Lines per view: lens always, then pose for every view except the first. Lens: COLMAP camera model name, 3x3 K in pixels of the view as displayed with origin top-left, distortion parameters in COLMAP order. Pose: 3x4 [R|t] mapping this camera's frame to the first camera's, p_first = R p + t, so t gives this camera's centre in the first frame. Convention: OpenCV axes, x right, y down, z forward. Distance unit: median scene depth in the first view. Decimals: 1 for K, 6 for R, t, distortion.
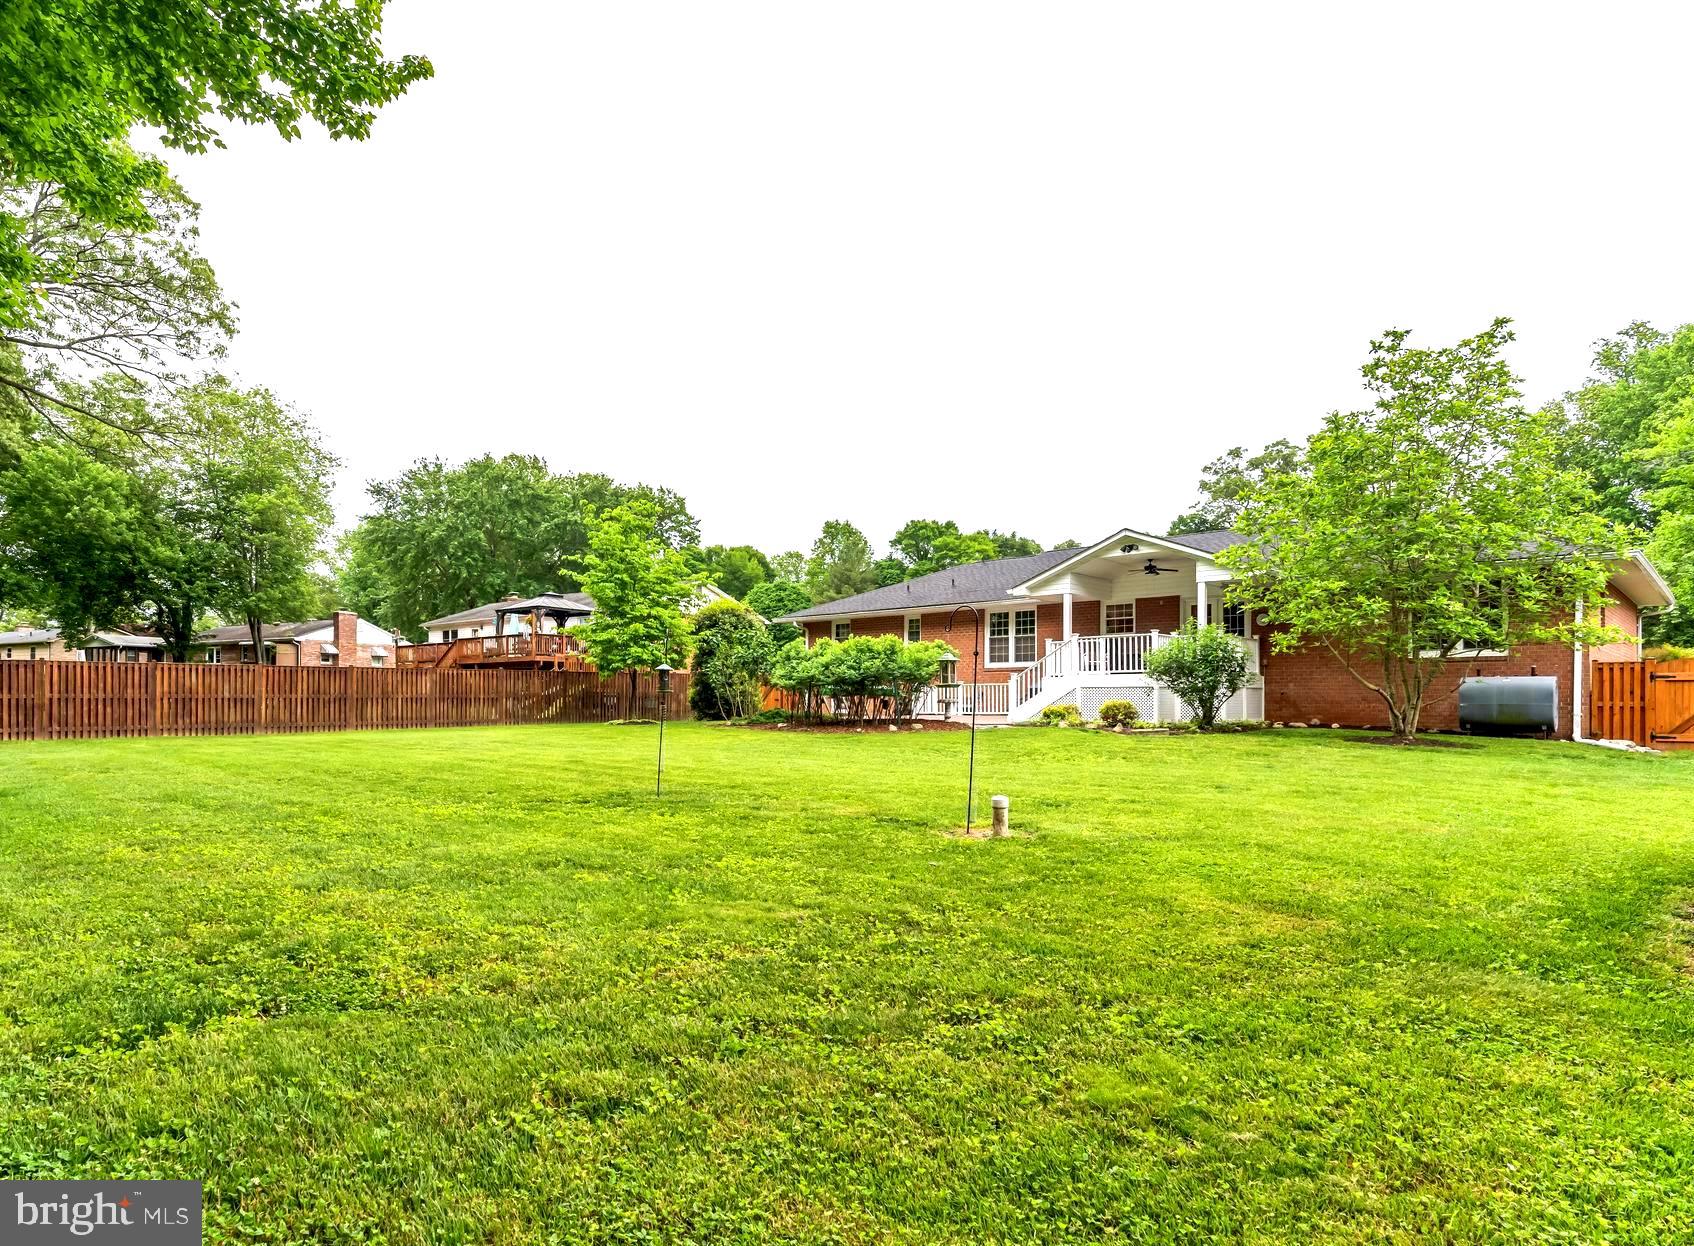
lens RADIAL K [[992.5, 0, 743.4], [0, 992.5, 704.4], [0, 0, 1]] dist [0.000268, 0.001449]
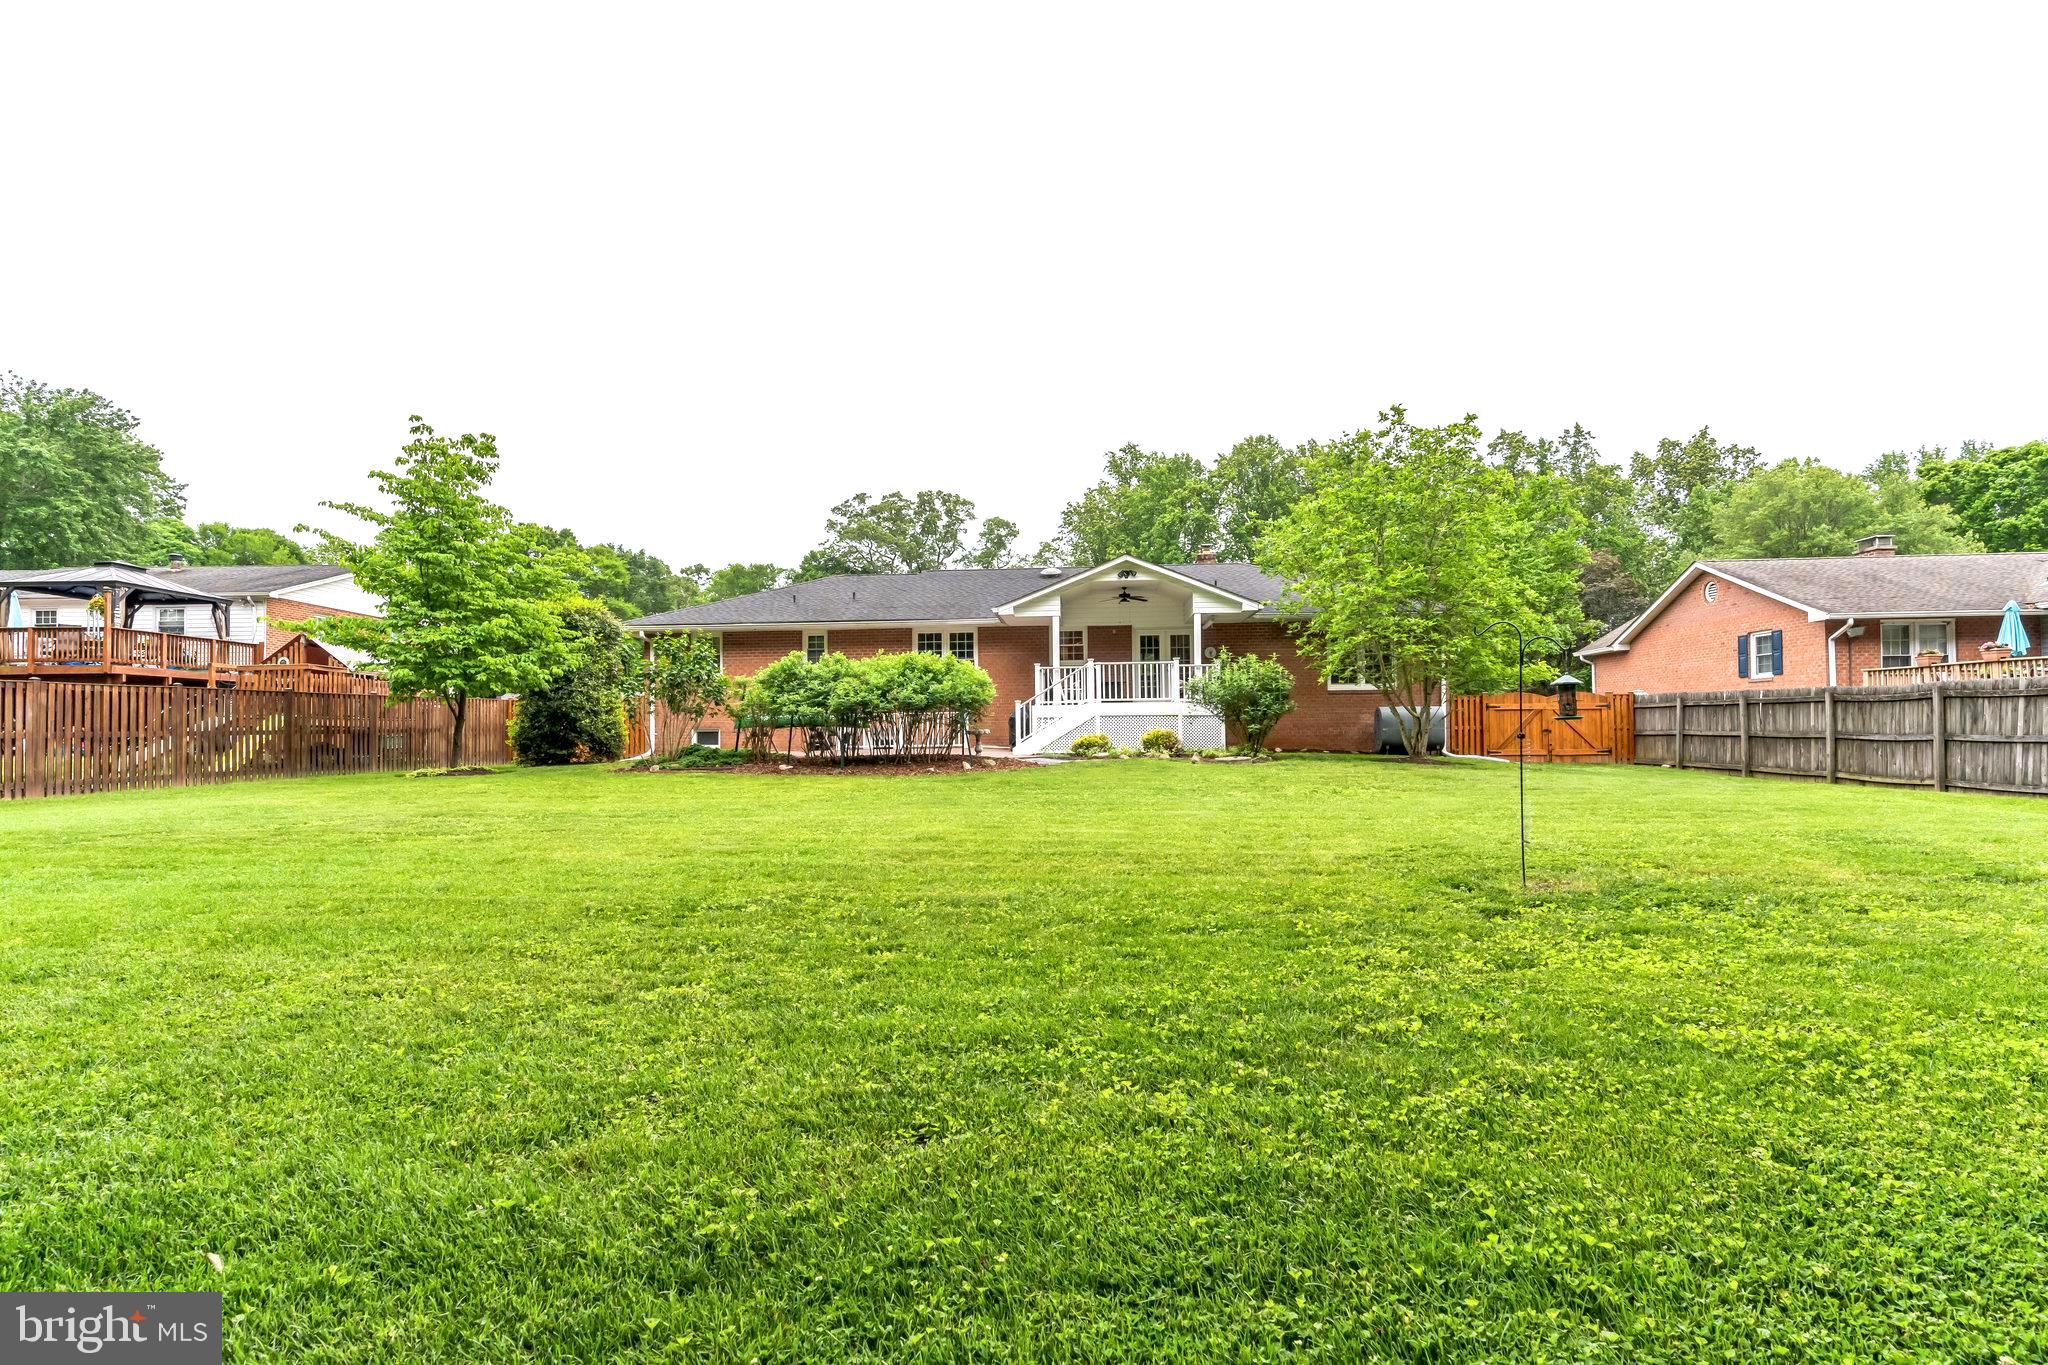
lens RADIAL K [[1006.6, 0, 1029.6], [0, 1006.6, 688.9], [0, 0, 1]] dist [-0.003987, 0.000741]
pose [[0.743550, 0.017002, 0.668465, -0.264701], [0.014719, 0.999018, -0.041781, -0.002933], [-0.668519, 0.040905, 0.742569, 0.255002]]
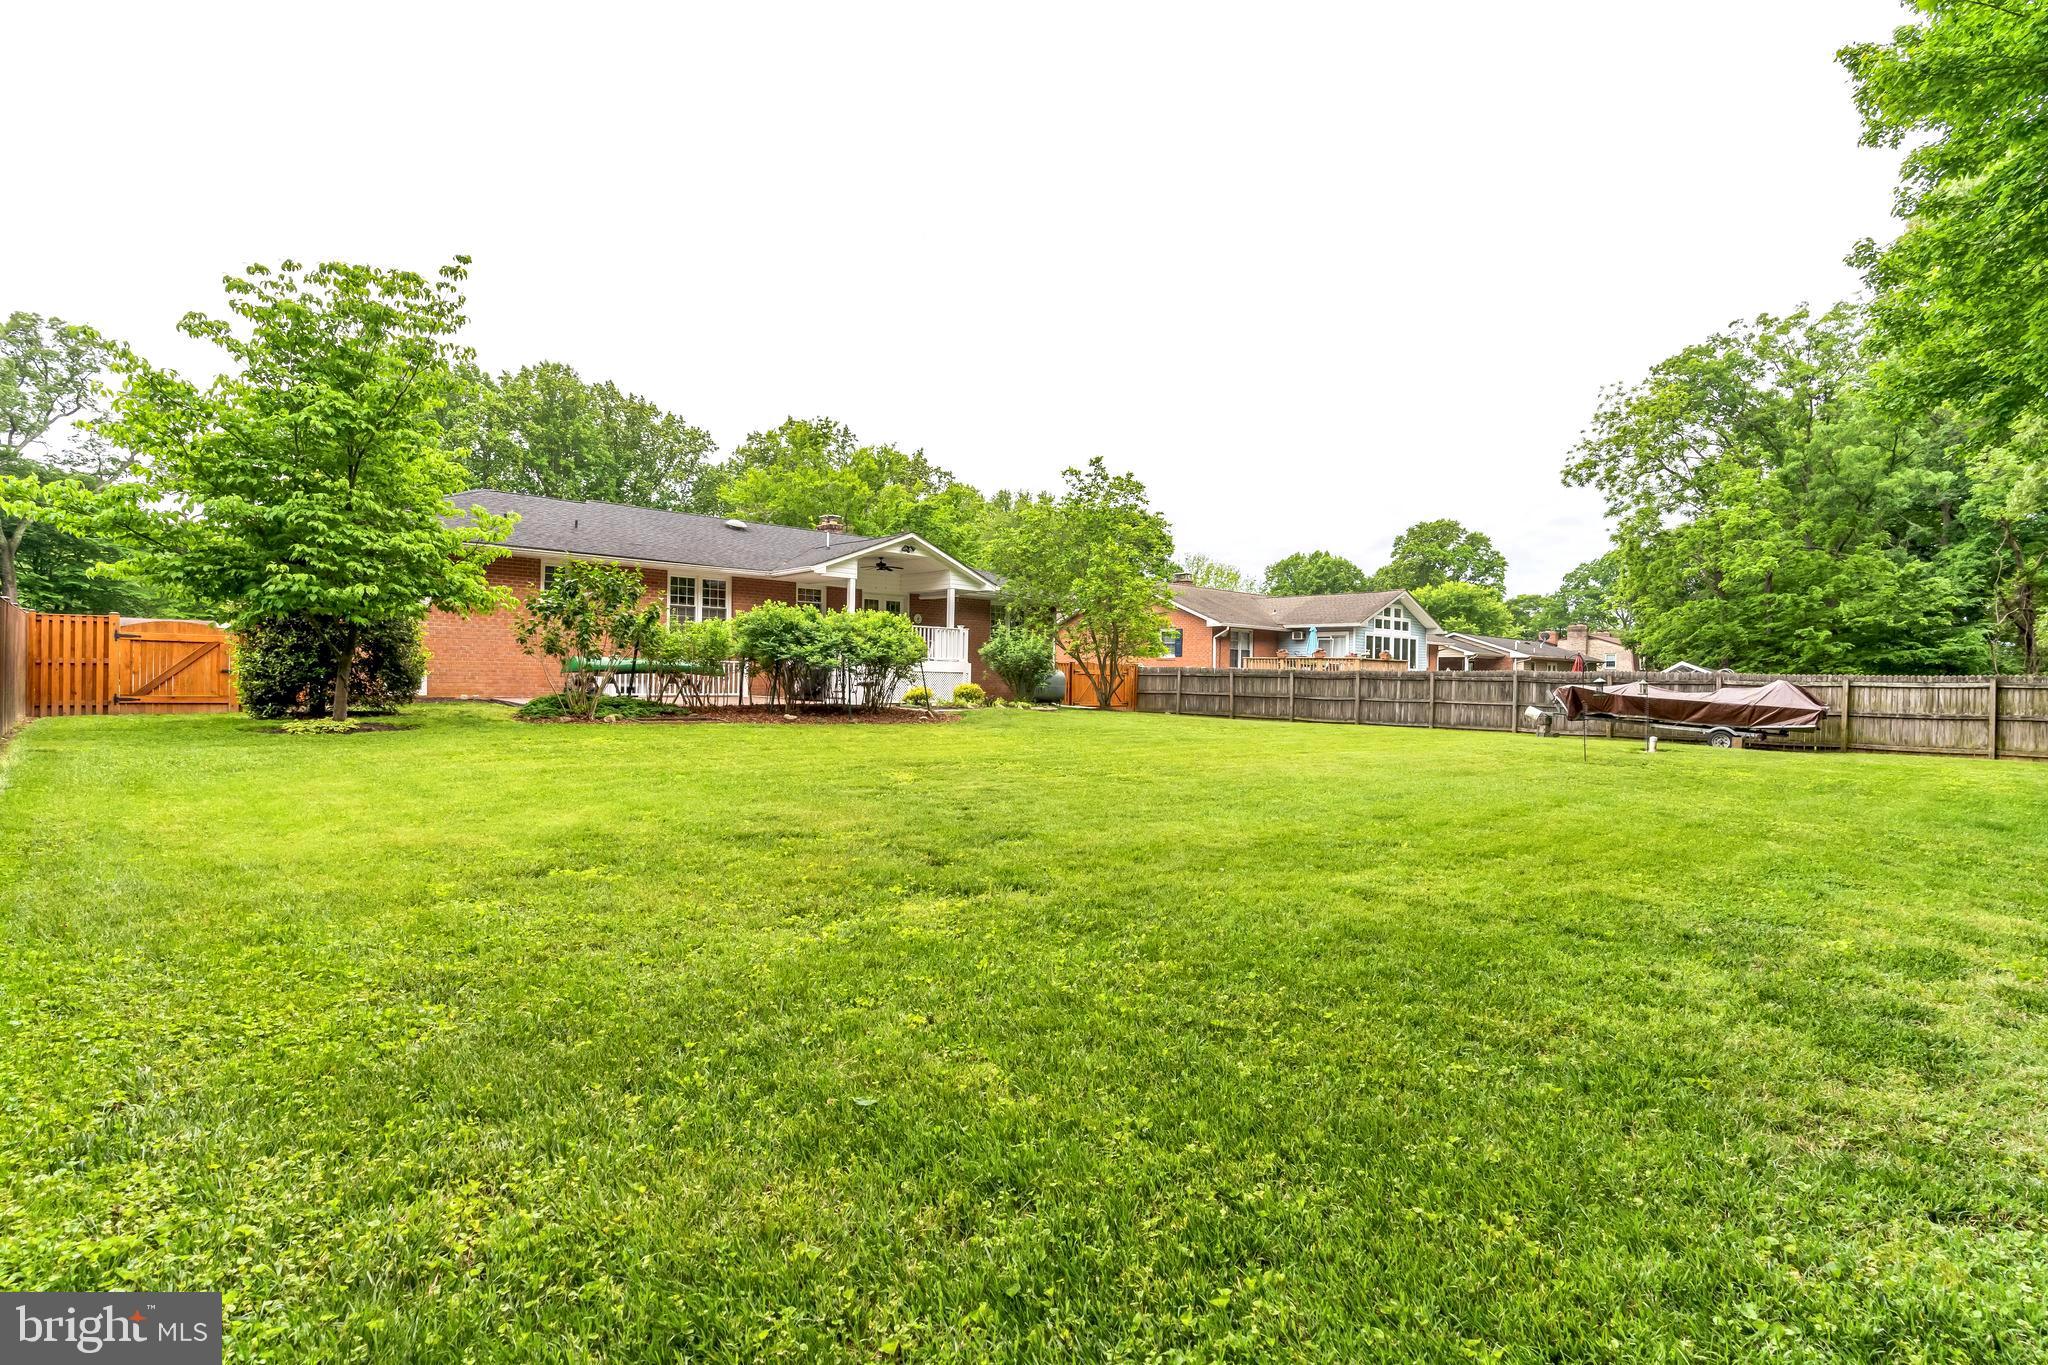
lens RADIAL K [[1006.6, 0, 1029.6], [0, 1006.6, 688.9], [0, 0, 1]] dist [-0.003987, 0.000741]
pose [[-0.012549, -0.011021, 0.999861, -0.588532], [-0.014423, 0.999837, 0.010840, -0.008797], [-0.999817, -0.014285, -0.012706, 0.670548]]
